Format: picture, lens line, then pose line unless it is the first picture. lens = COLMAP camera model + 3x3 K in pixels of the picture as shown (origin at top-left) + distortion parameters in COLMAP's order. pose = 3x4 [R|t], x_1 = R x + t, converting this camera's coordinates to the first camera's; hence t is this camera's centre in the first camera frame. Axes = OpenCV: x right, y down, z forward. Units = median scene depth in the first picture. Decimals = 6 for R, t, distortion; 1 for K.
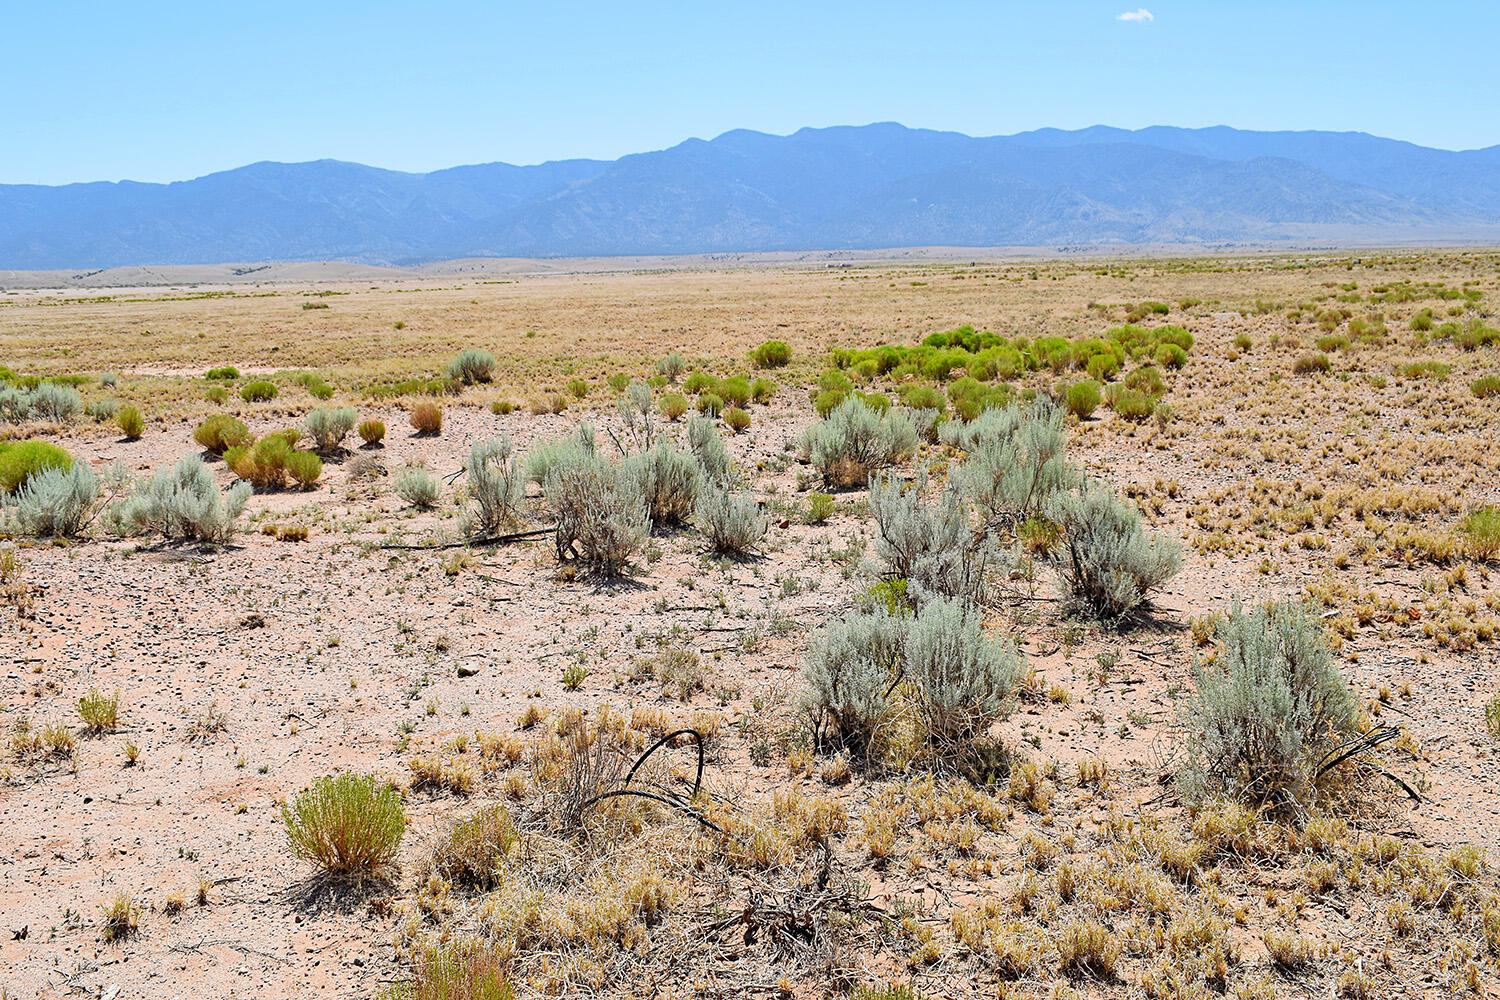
lens RADIAL K [[1663.1, 0, 753.0], [0, 1663.1, 500.8], [0, 0, 1]] dist [-0.023628, 0.004052]
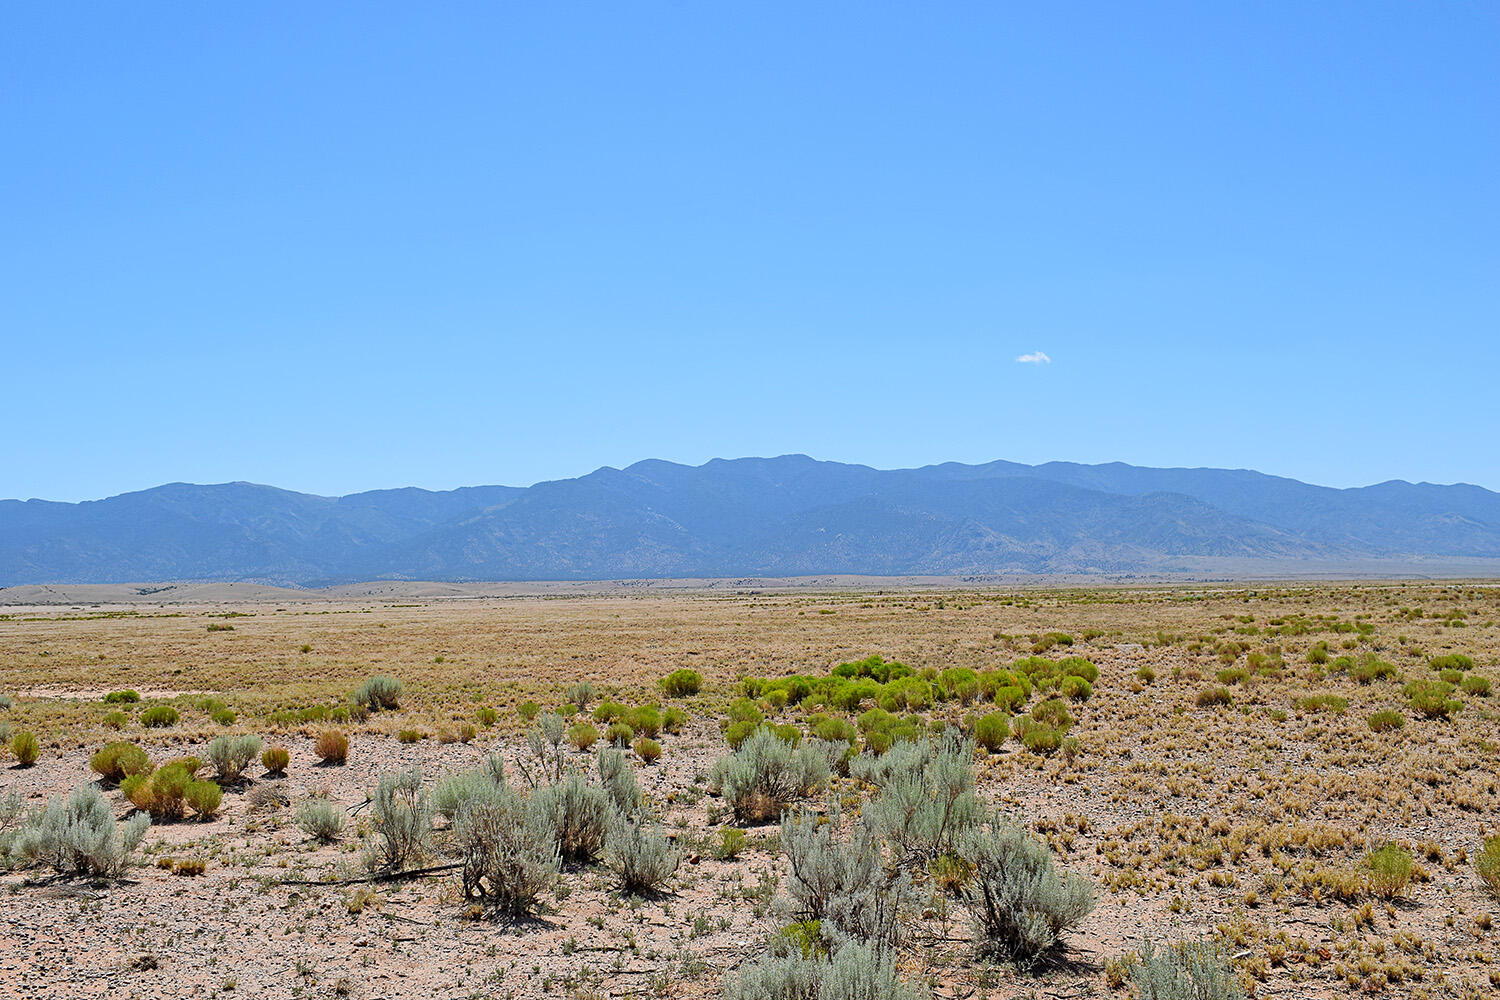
lens RADIAL K [[1663.1, 0, 753.0], [0, 1663.1, 500.8], [0, 0, 1]] dist [-0.023628, 0.004052]
pose [[0.998486, 0.013722, 0.053269, -0.001620], [-0.003110, 0.980920, -0.194387, -0.002339], [-0.054921, 0.193927, 0.979477, -0.007220]]
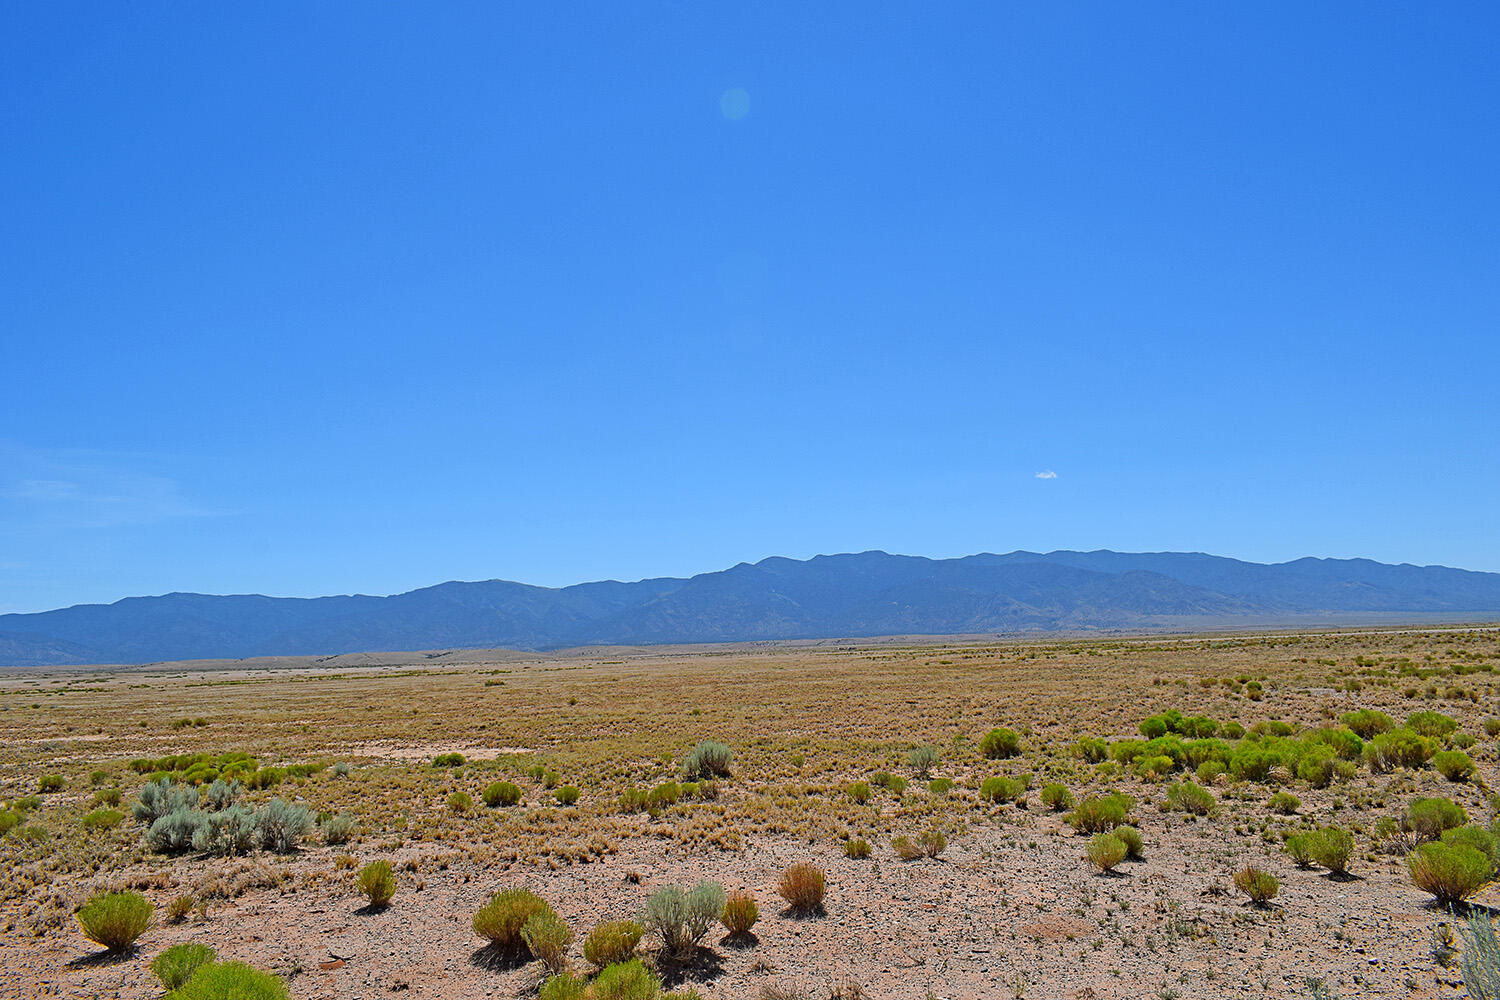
lens RADIAL K [[1153.4, 0, 752.1], [0, 1153.4, 493.4], [0, 0, 1]] dist [-0.024740, 0.013634]
pose [[0.999575, -0.013089, -0.026053, -0.213814], [0.005524, 0.962398, -0.271589, -0.081365], [0.028628, 0.271329, 0.962061, 0.517261]]
